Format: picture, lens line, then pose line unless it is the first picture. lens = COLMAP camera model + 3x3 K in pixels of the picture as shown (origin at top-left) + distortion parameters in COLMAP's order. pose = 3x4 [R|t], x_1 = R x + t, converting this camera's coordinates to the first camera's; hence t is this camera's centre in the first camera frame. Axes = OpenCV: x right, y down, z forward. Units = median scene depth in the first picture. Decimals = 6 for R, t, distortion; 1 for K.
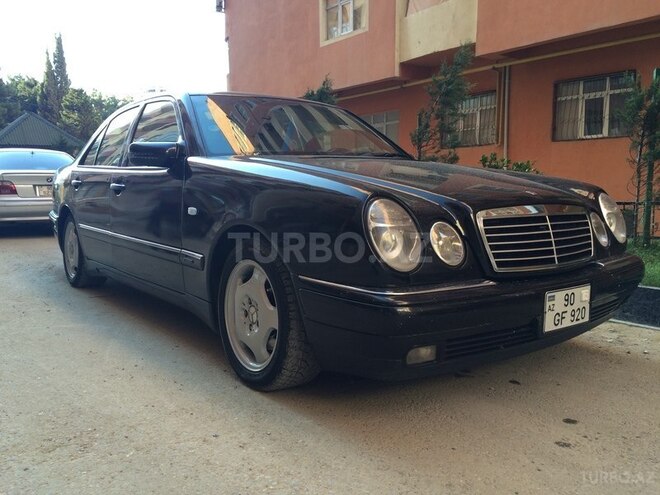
lens RADIAL K [[549.0, 0, 330.0], [0, 549.0, 247.5], [0, 0, 1]] dist [0.084004, -0.110965]
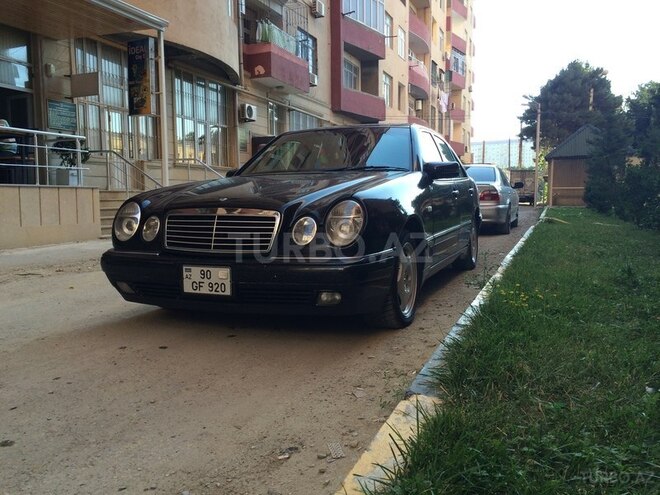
lens RADIAL K [[549.0, 0, 330.0], [0, 549.0, 247.5], [0, 0, 1]] dist [0.084004, -0.110965]
pose [[0.511264, 0.073039, -0.856315, 1.805944], [-0.083035, 0.995919, 0.035371, -0.051258], [0.855403, 0.053020, 0.515242, 0.546810]]
